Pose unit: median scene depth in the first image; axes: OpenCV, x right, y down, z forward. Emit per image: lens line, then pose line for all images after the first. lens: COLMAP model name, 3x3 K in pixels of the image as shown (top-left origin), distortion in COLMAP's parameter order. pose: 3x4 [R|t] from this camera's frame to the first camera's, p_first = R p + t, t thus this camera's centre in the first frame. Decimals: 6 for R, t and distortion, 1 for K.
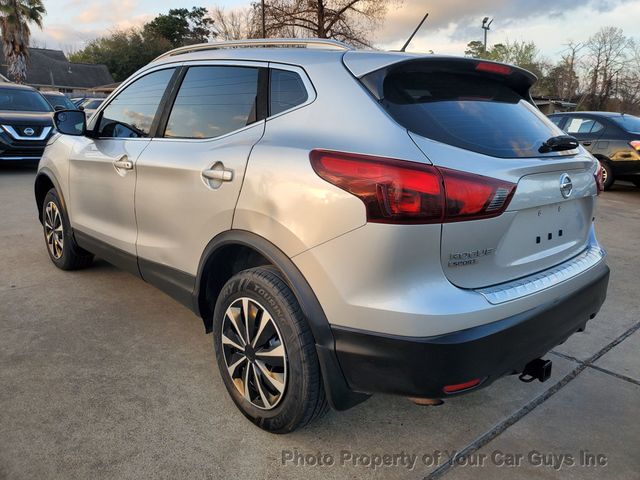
lens RADIAL K [[507.0, 0, 322.7], [0, 507.0, 236.9], [0, 0, 1]] dist [0.022975, -0.006909]
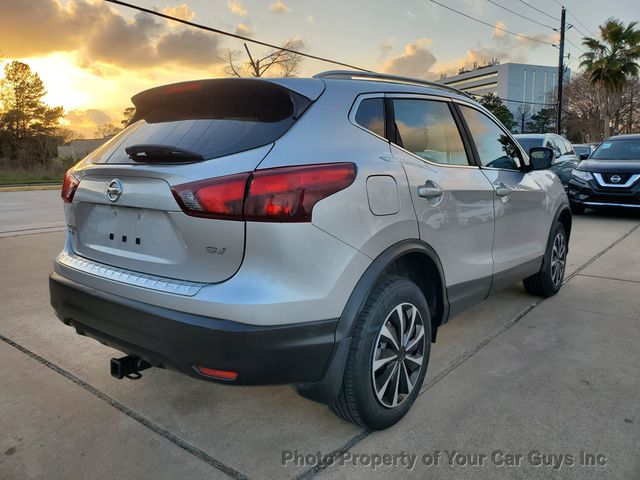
lens RADIAL K [[507.0, 0, 318.0], [0, 507.0, 236.8], [0, 0, 1]] dist [0.022975, -0.006909]
pose [[0.147585, 0.115373, -0.982297, 0.351189], [-0.225145, 0.971017, 0.080221, -0.041123], [0.963083, 0.209320, 0.169283, 0.274495]]
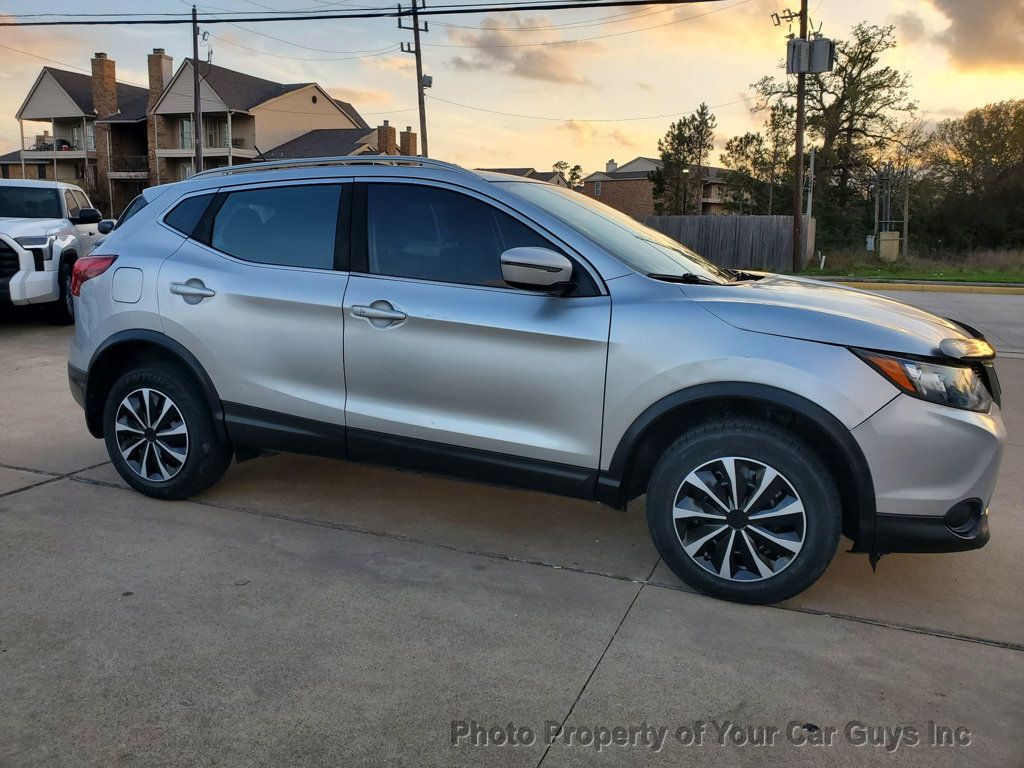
lens RADIAL K [[811.3, 0, 510.9], [0, 811.3, 382.1], [0, 0, 1]] dist [0.022975, -0.006909]
pose [[-0.909028, 0.027835, -0.415804, 0.124285], [-0.142912, 0.916440, 0.373783, -0.188826], [0.391463, 0.399203, -0.829092, 0.788720]]
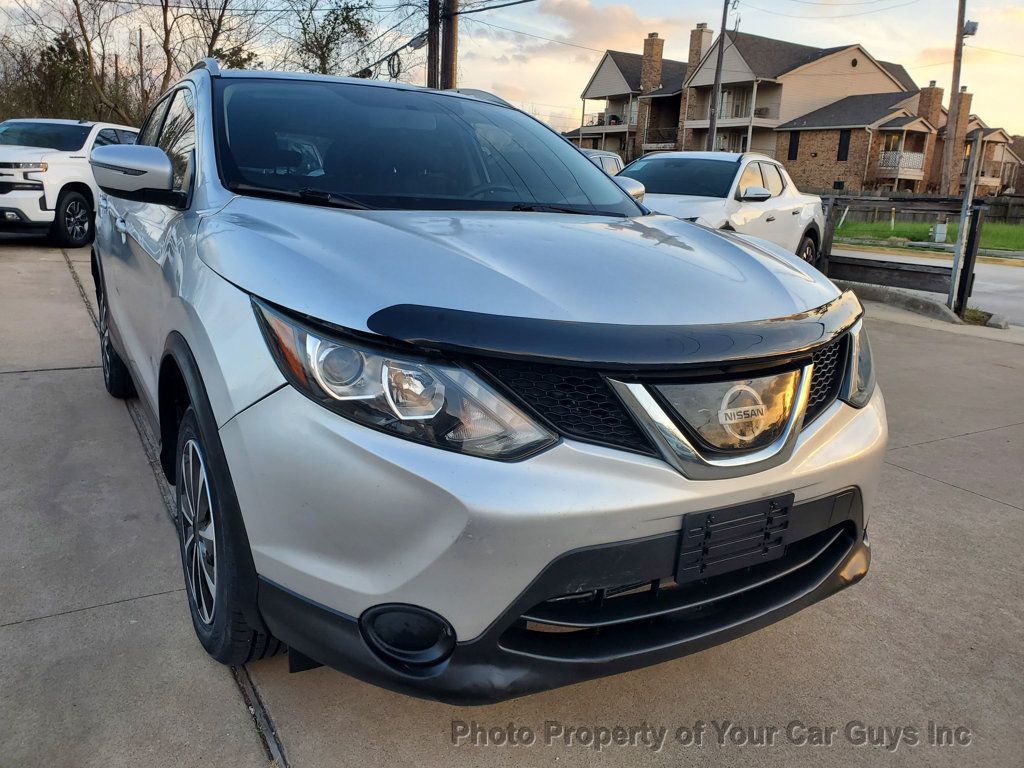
lens RADIAL K [[811.3, 0, 516.9], [0, 811.3, 375.0], [0, 0, 1]] dist [0.022975, -0.006909]
pose [[-0.970998, -0.131807, 0.199475, -0.213448], [-0.029106, 0.893274, 0.448568, -0.175040], [-0.237310, 0.429753, -0.871204, 0.737479]]
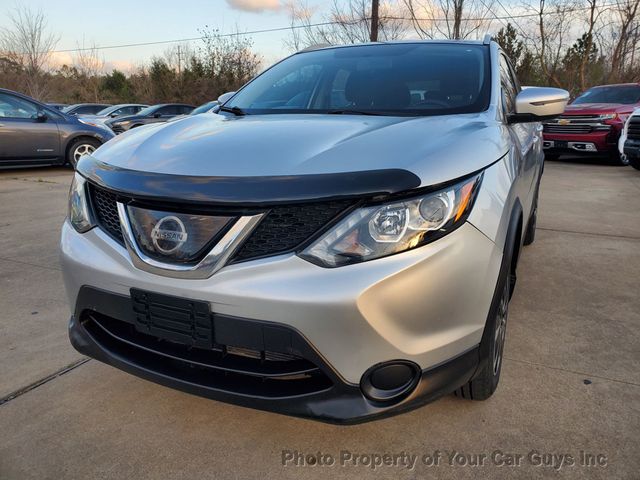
lens RADIAL K [[507.0, 0, 326.0], [0, 507.0, 238.1], [0, 0, 1]] dist [0.022975, -0.006909]
pose [[-0.350733, -0.262245, 0.899007, -0.402987], [0.196451, 0.918026, 0.344435, -0.133443], [-0.915638, 0.297415, -0.270464, 0.564959]]
